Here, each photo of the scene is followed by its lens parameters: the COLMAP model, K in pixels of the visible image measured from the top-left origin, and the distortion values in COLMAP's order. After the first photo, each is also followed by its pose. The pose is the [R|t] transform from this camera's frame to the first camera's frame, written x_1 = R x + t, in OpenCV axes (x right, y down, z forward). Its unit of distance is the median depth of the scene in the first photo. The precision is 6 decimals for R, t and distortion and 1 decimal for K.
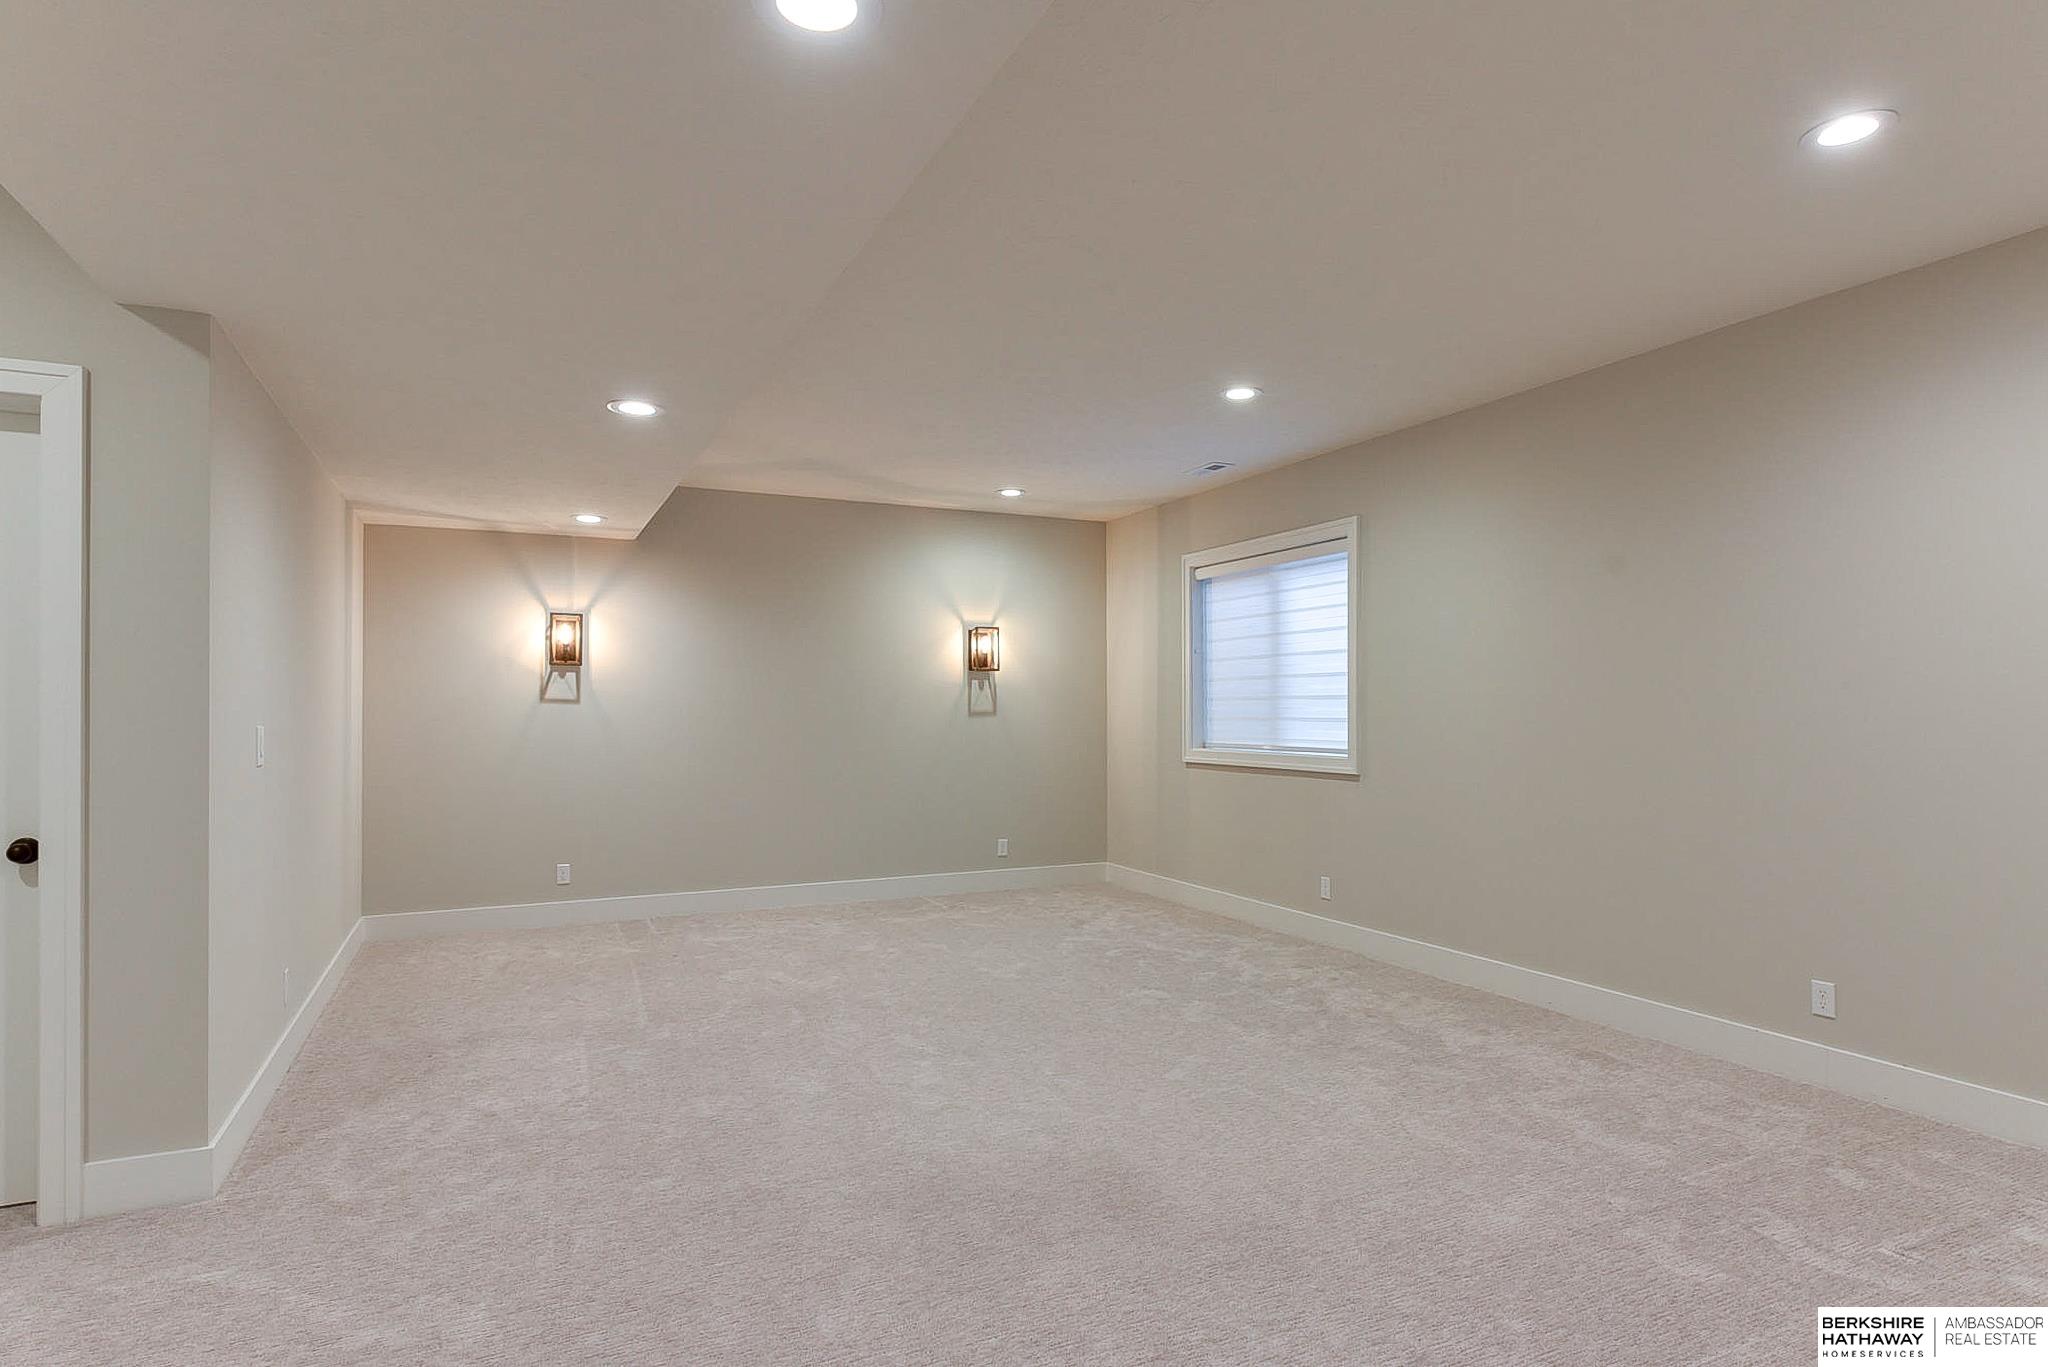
lens RADIAL K [[1097.8, 0, 993.3], [0, 1097.8, 703.5], [0, 0, 1]] dist [0.004821, -0.002051]
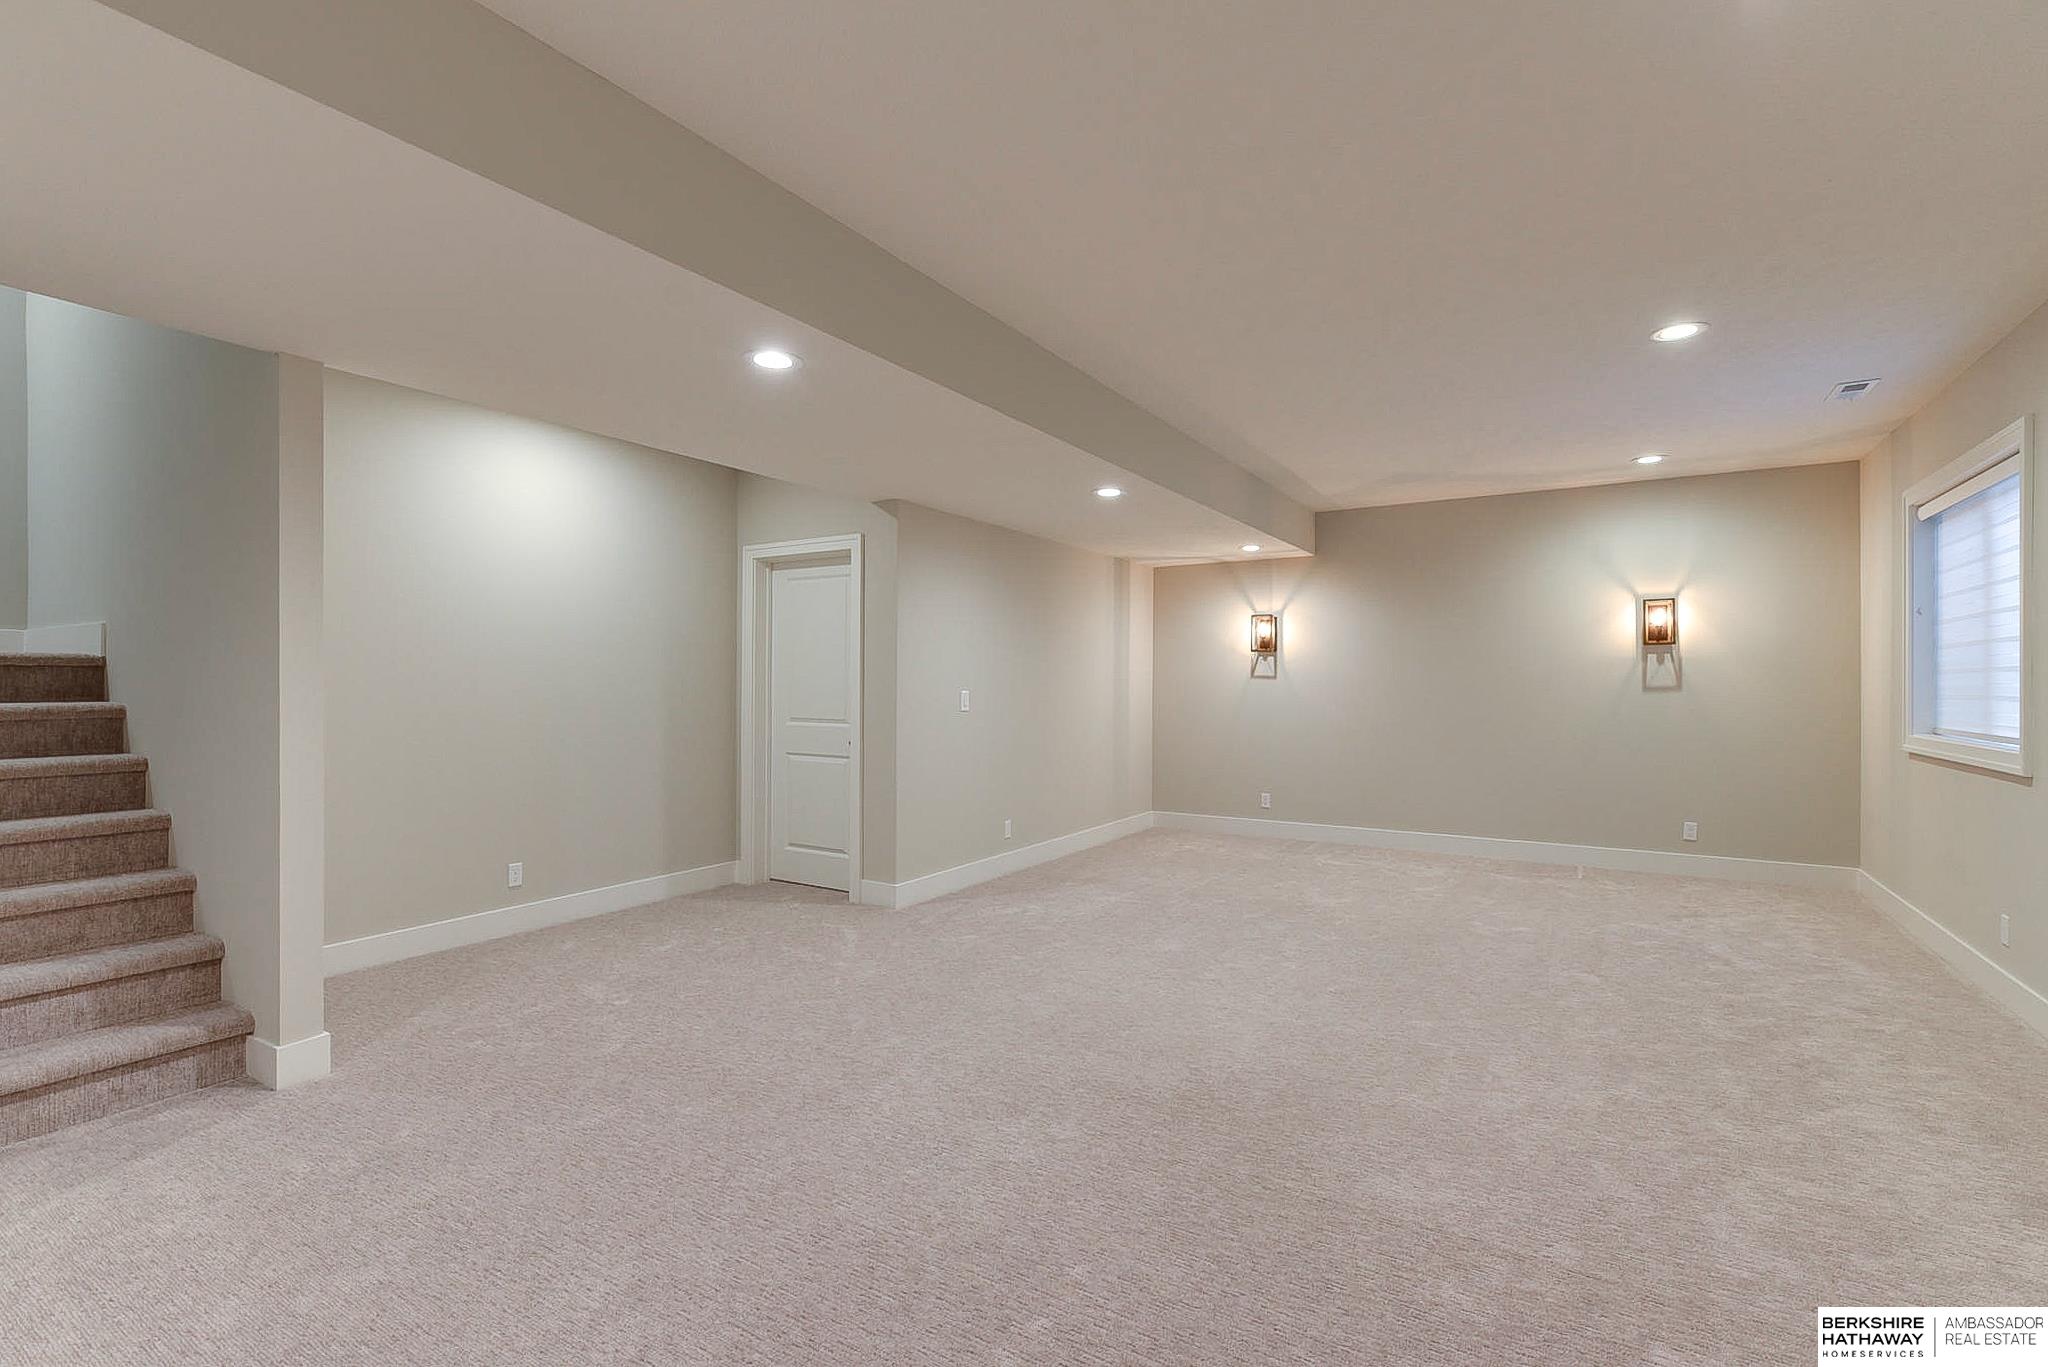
lens RADIAL K [[898.0, 0, 1007.6], [0, 898.0, 681.0], [0, 0, 1]] dist [0.003300, -0.000626]
pose [[0.540423, 0.000220, -0.841393, 0.415343], [0.001900, 0.999997, 0.001482, 0.000207], [0.841391, -0.002400, 0.540422, 0.110163]]
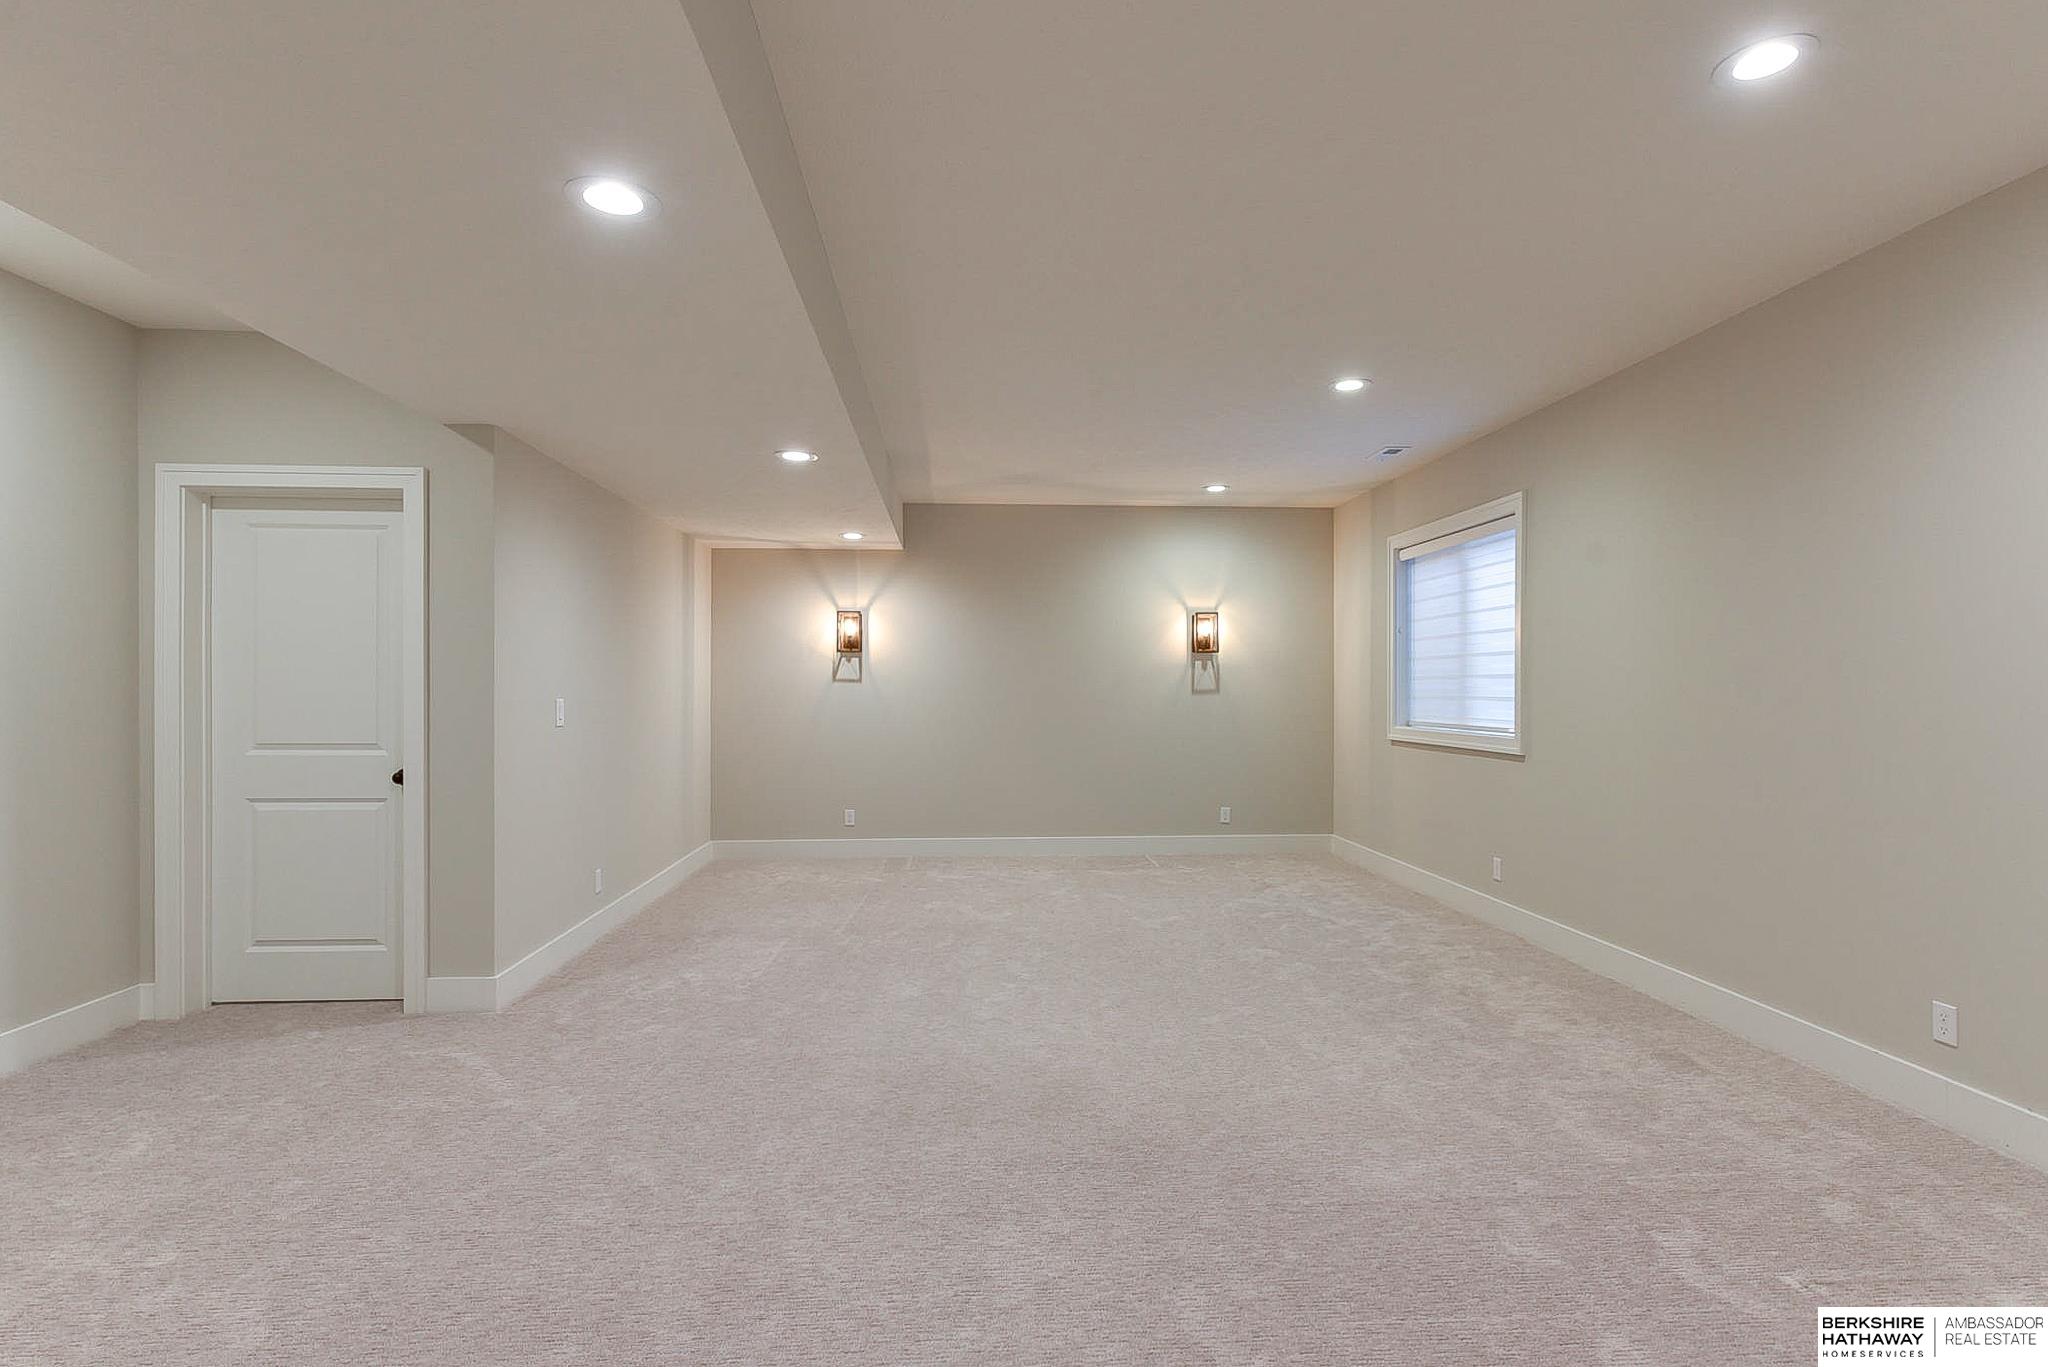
lens RADIAL K [[1009.2, 0, 993.2], [0, 1009.2, 689.5], [0, 0, 1]] dist [0.012216, -0.007692]
pose [[0.926814, 0.002346, -0.375512, 0.207481], [0.000764, 0.999967, 0.008134, -0.001357], [0.375519, -0.007825, 0.926782, -0.012972]]
